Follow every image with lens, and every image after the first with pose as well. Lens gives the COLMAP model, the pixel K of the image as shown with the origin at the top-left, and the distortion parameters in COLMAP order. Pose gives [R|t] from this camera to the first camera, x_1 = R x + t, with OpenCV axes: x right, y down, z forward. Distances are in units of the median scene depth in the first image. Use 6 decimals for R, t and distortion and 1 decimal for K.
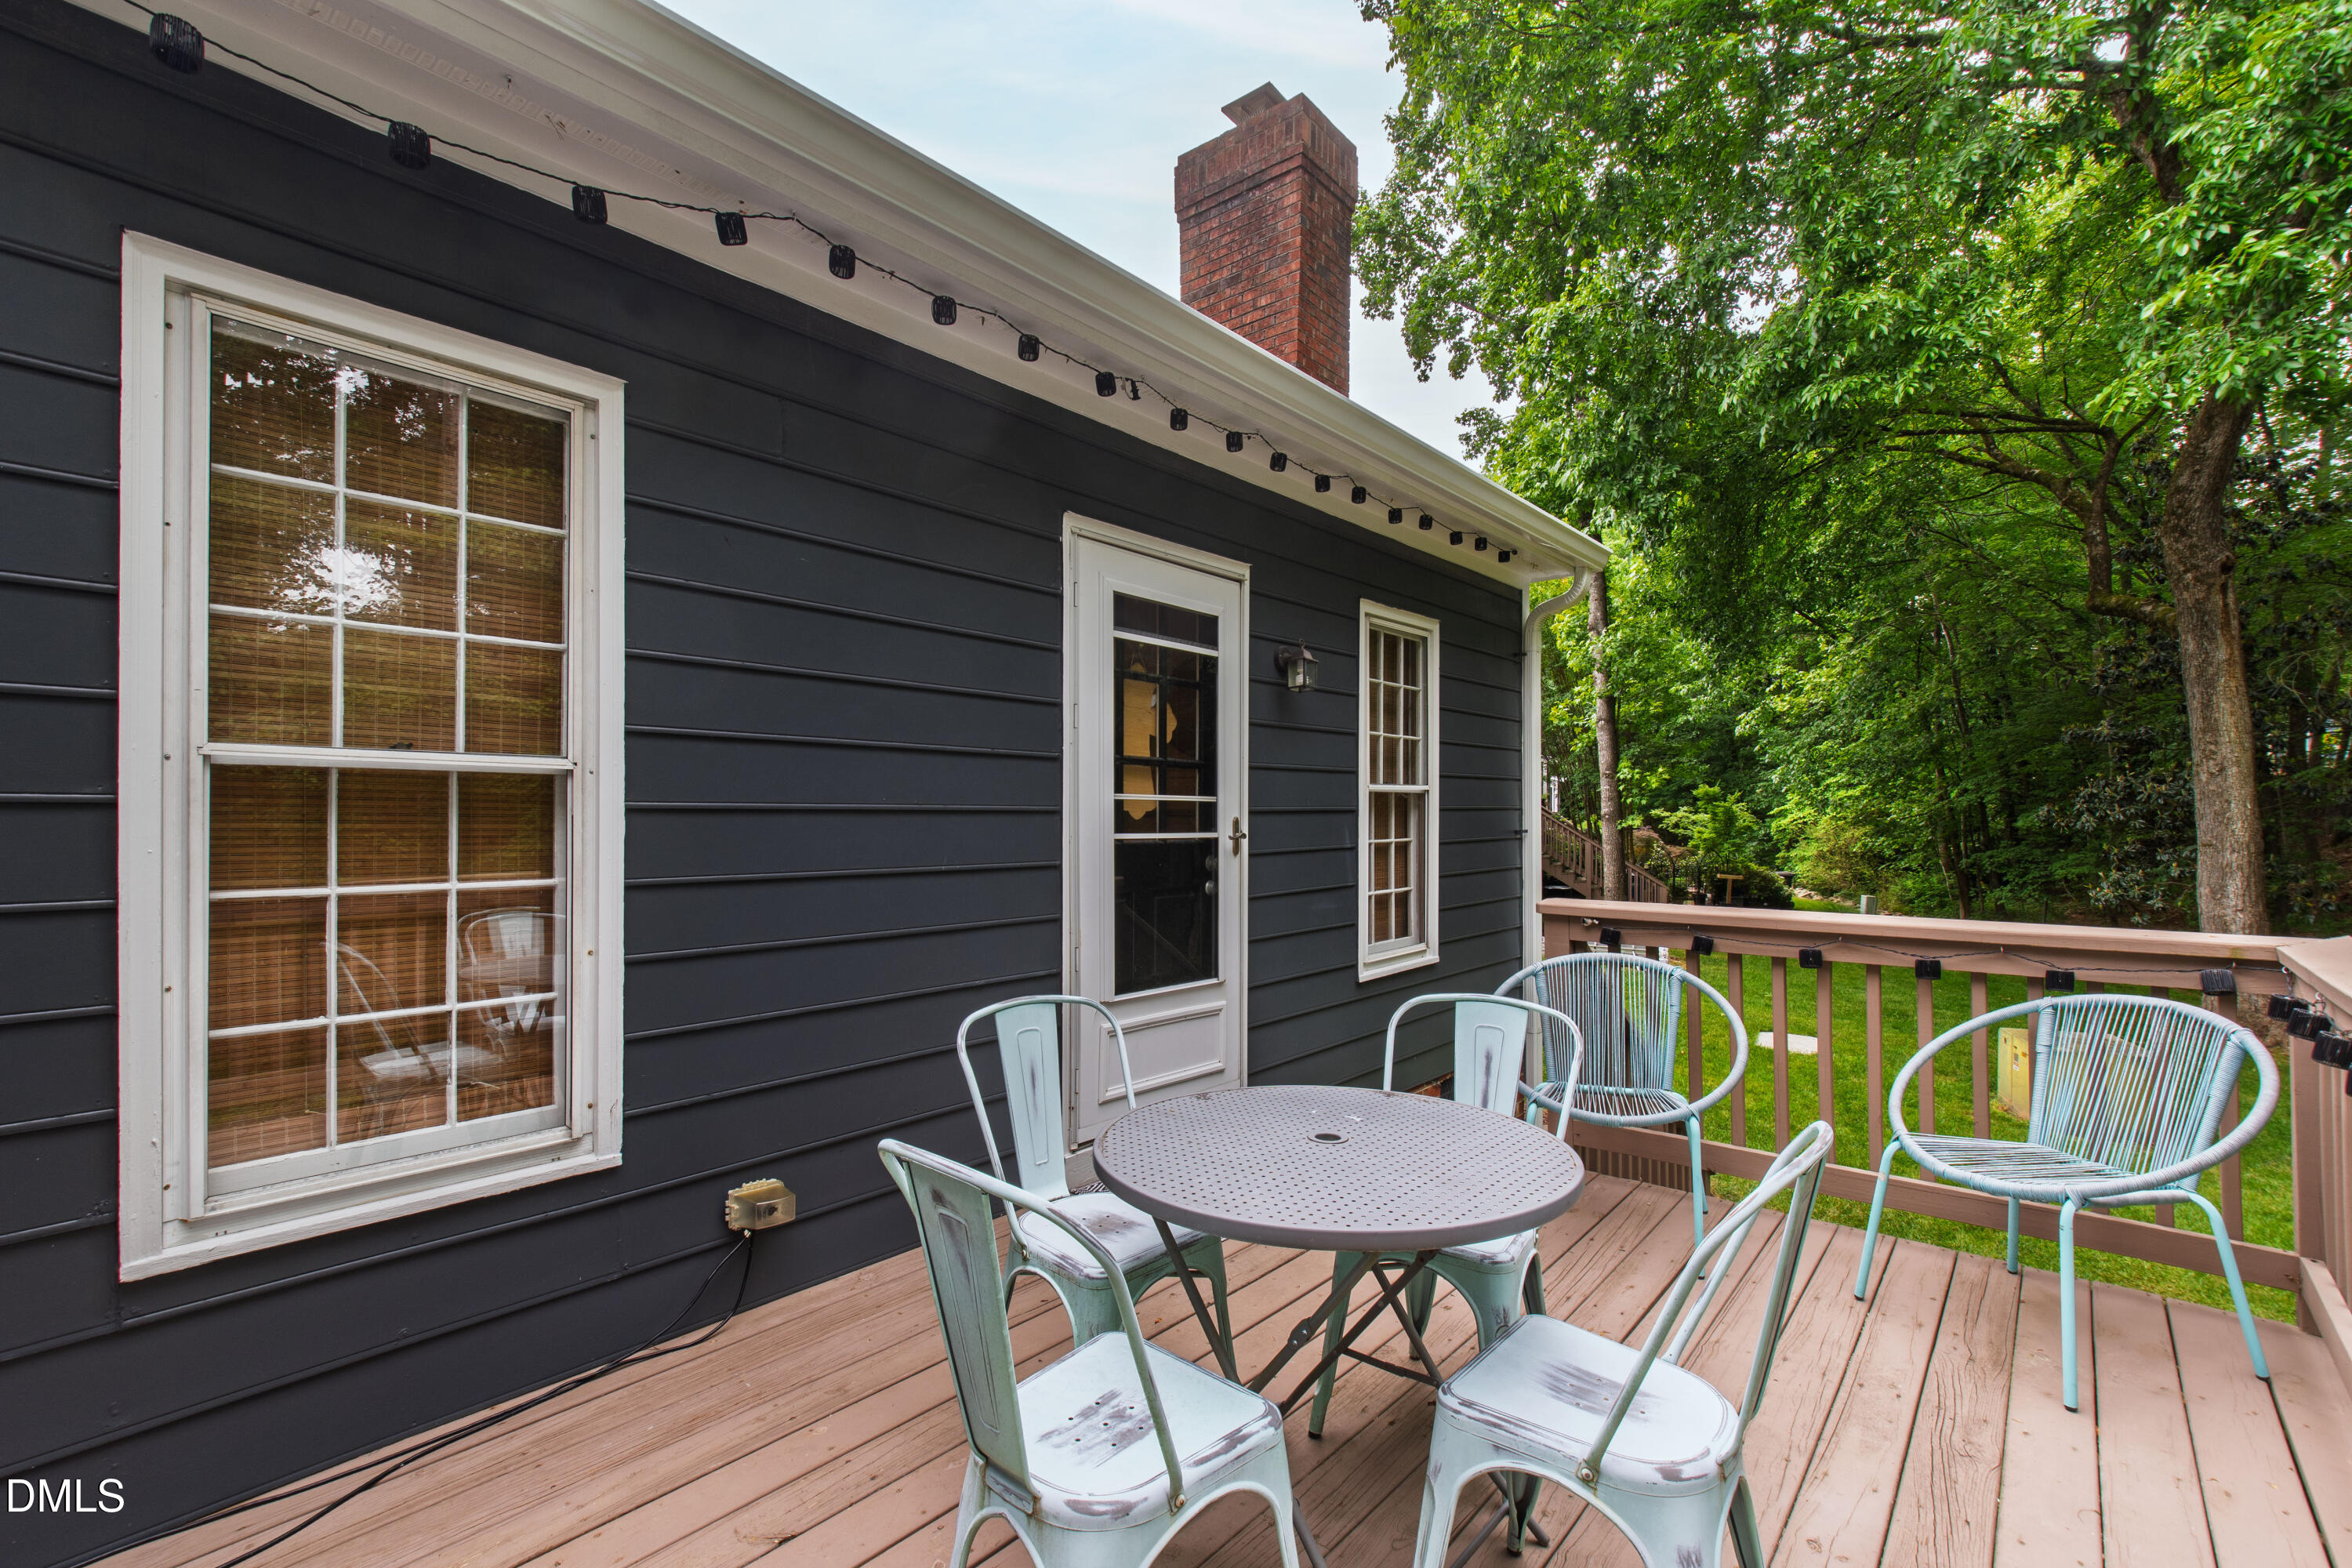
lens RADIAL K [[1054.3, 0, 1168.6], [0, 1054.3, 814.5], [0, 0, 1]] dist [0.000104, -0.000090]
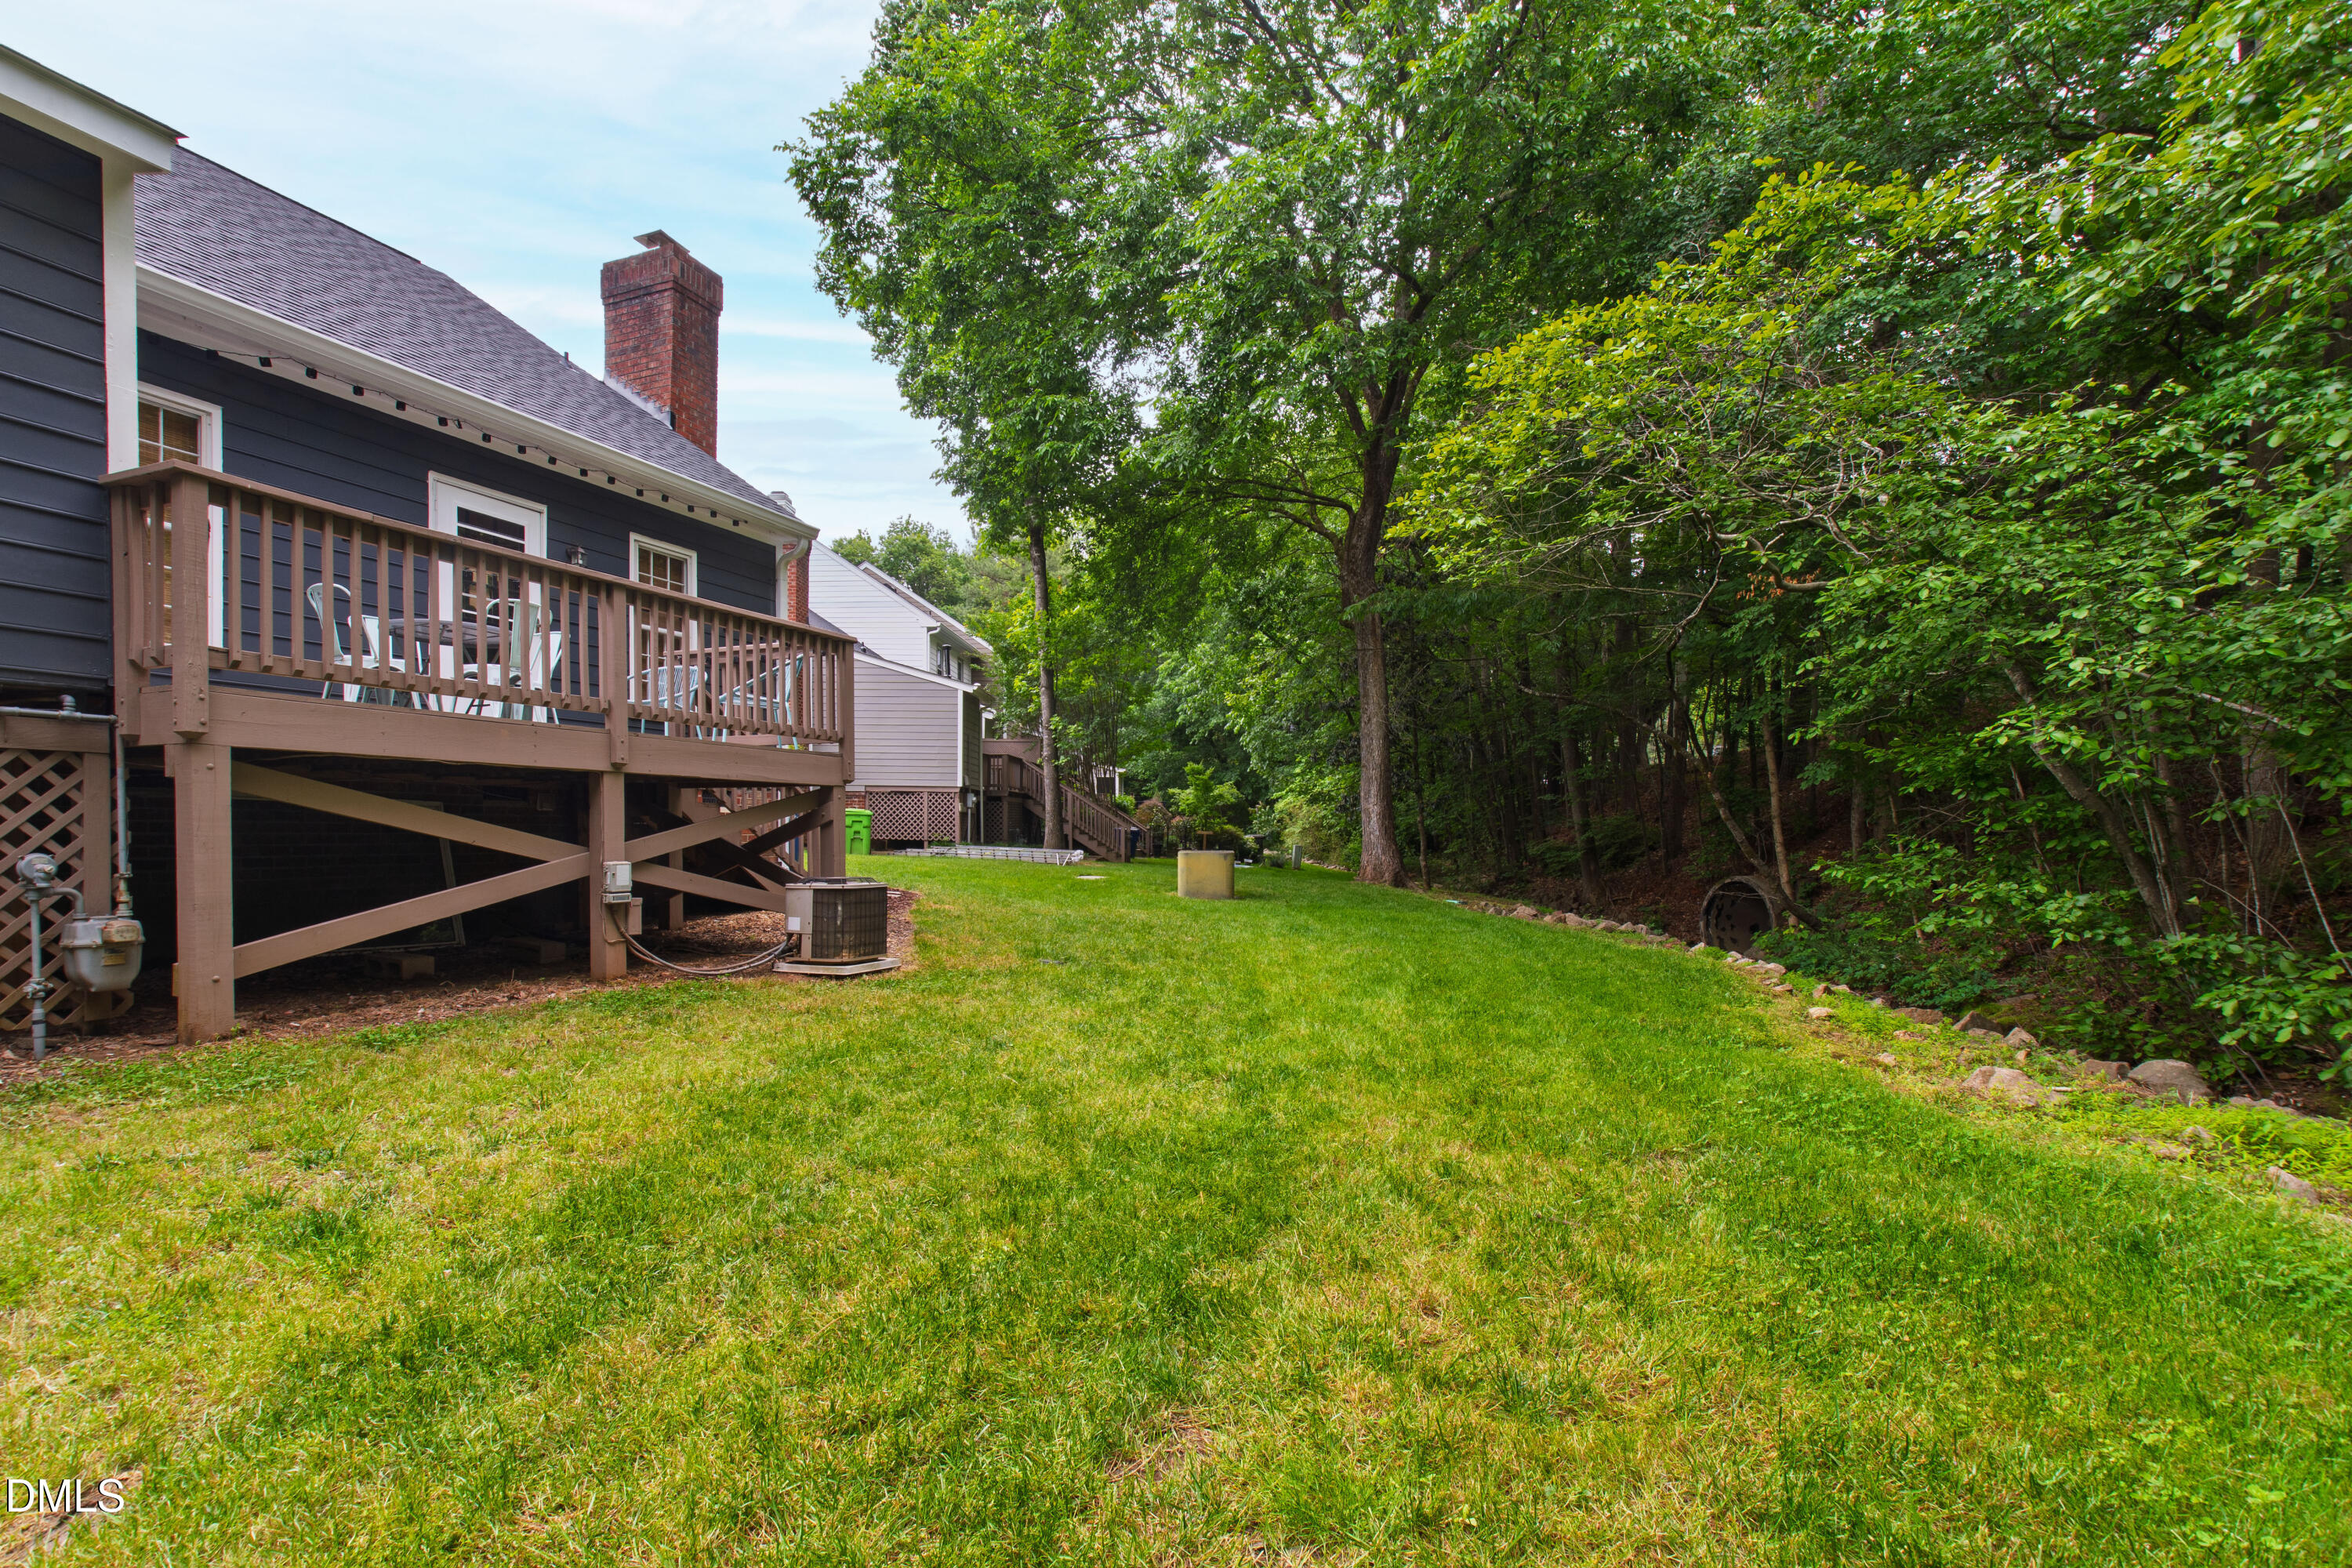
lens RADIAL K [[1056.1, 0, 1145.0], [0, 1056.1, 865.4], [0, 0, 1]] dist [-0.014594, -0.000200]
pose [[0.958018, 0.000258, 0.286707, 0.628021], [-0.008186, 0.999617, 0.026454, 0.432166], [-0.286590, -0.027691, 0.957653, -1.432363]]
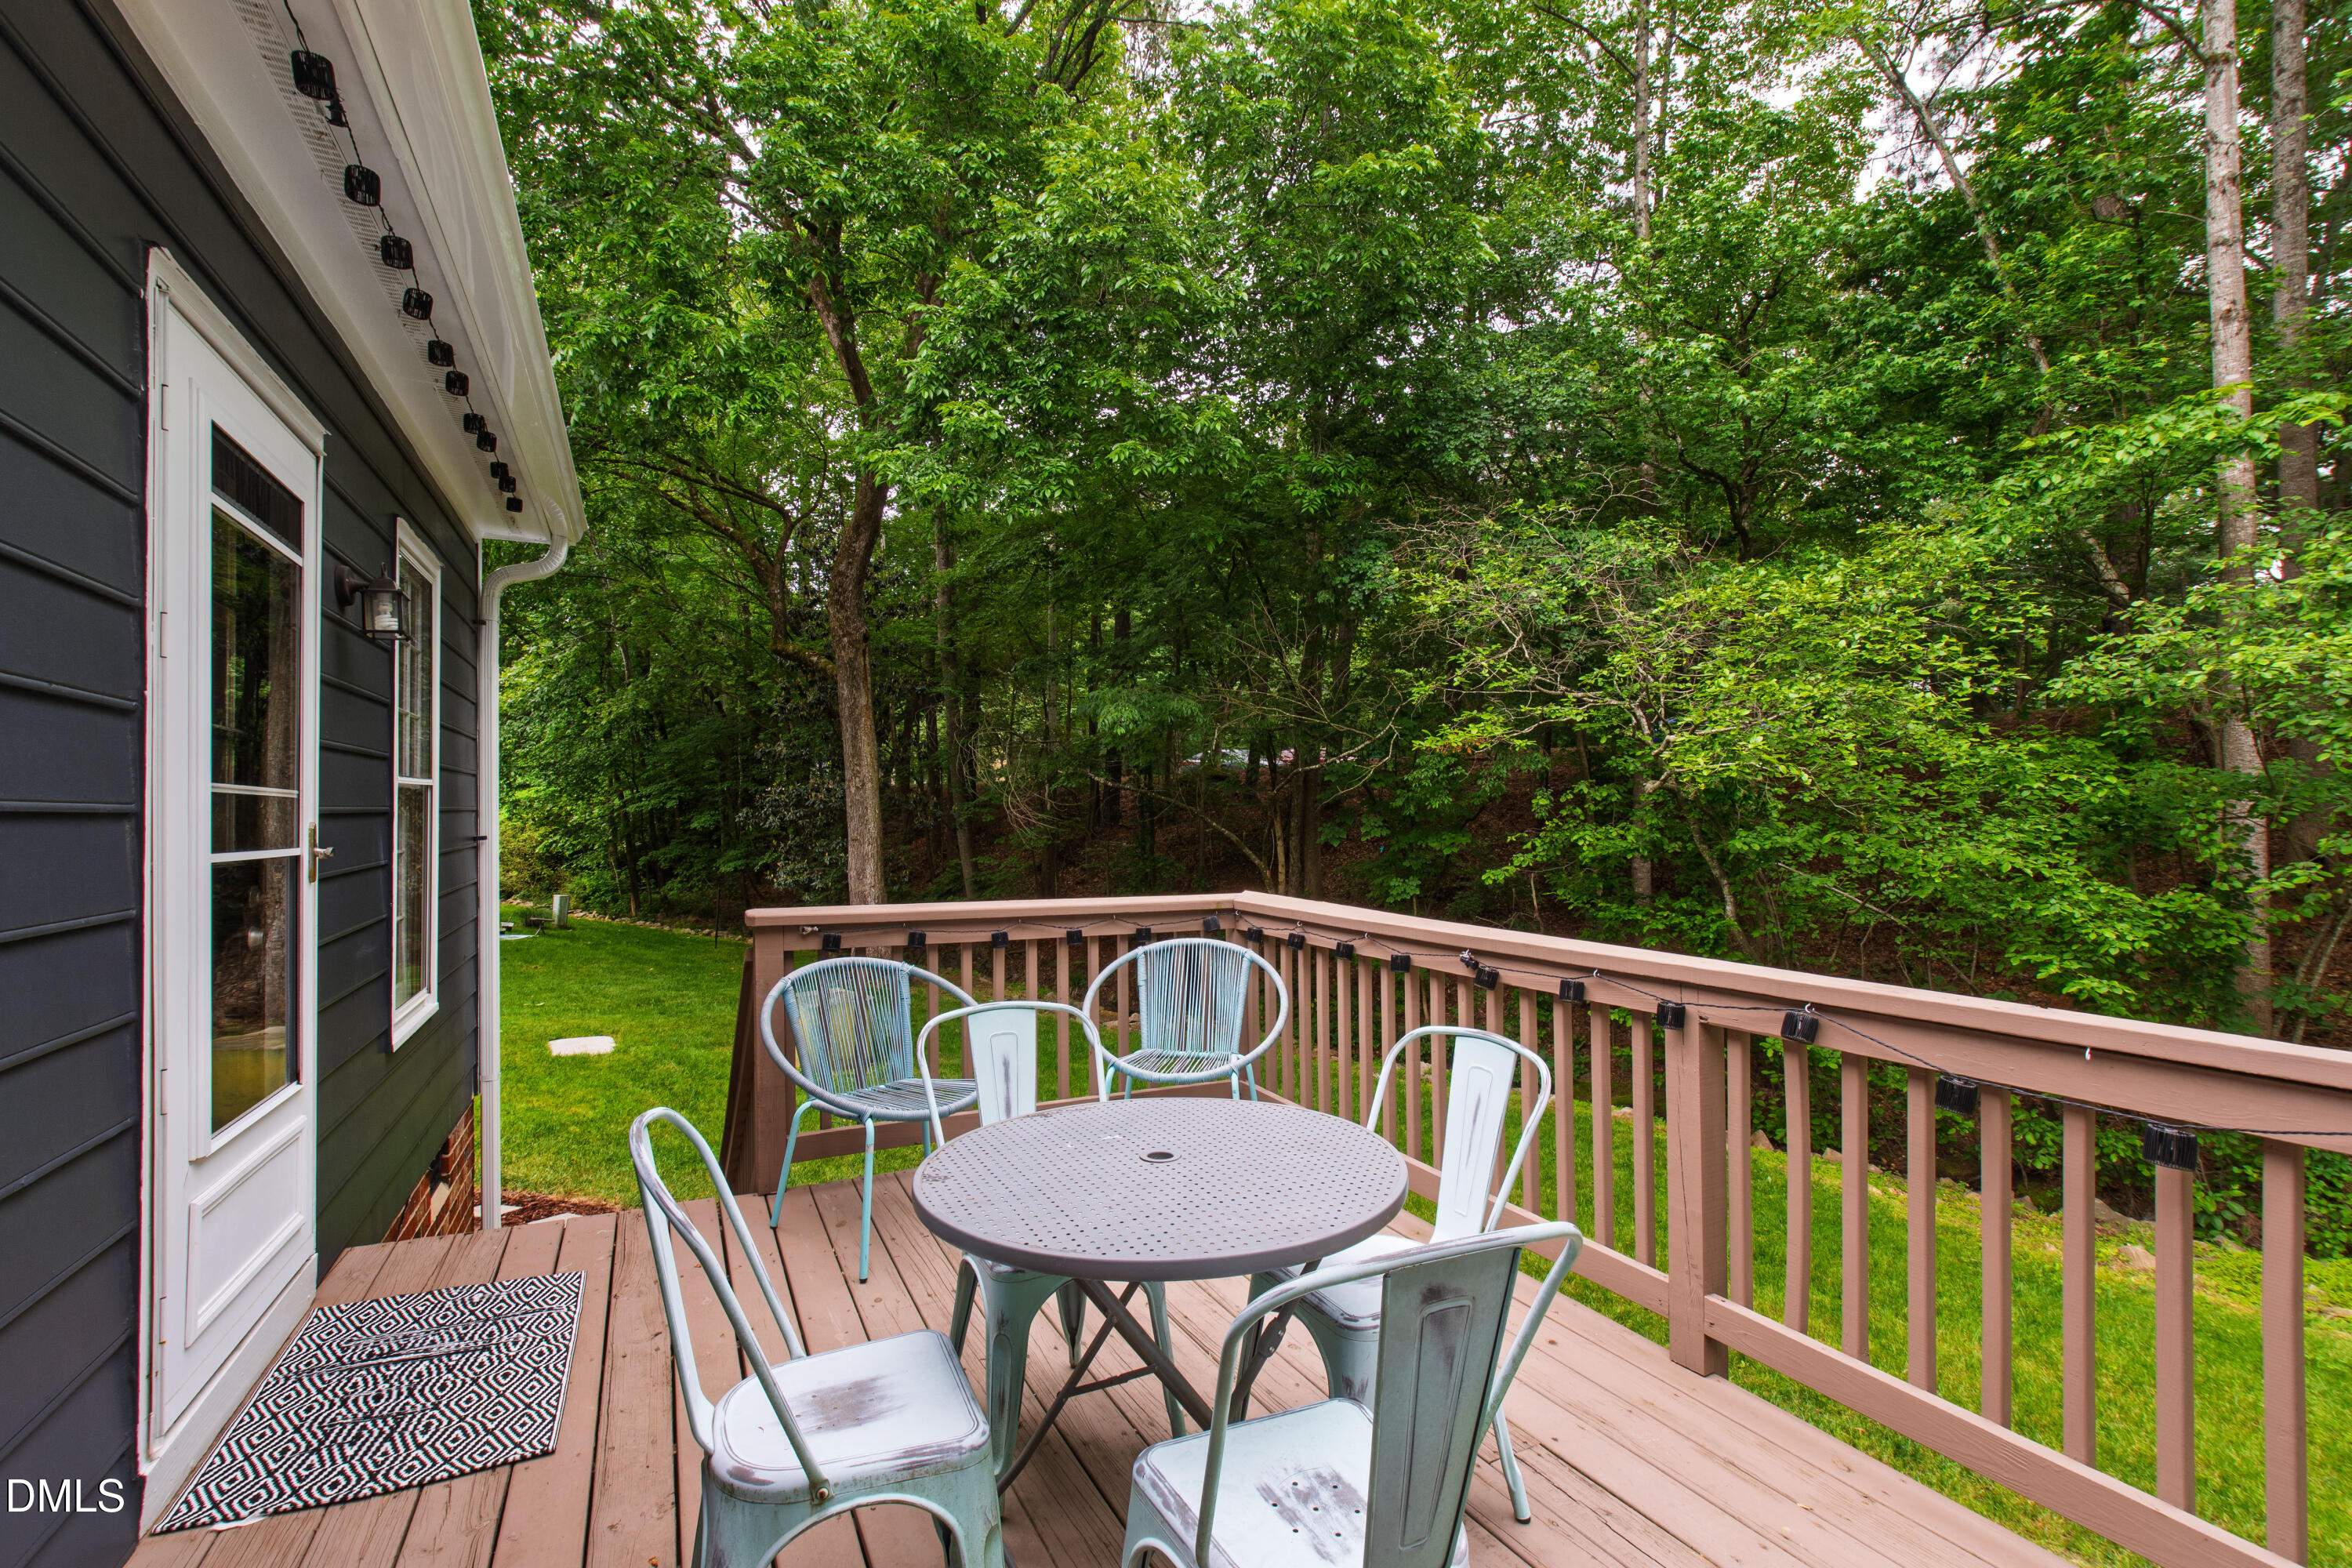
lens RADIAL K [[1054.3, 0, 1168.6], [0, 1054.3, 814.5], [0, 0, 1]] dist [0.000104, -0.000090]
pose [[0.402807, 0.003499, 0.915278, -0.300267], [-0.002674, 0.999993, -0.002646, -0.001785], [-0.915281, -0.001381, 0.402813, 0.258003]]
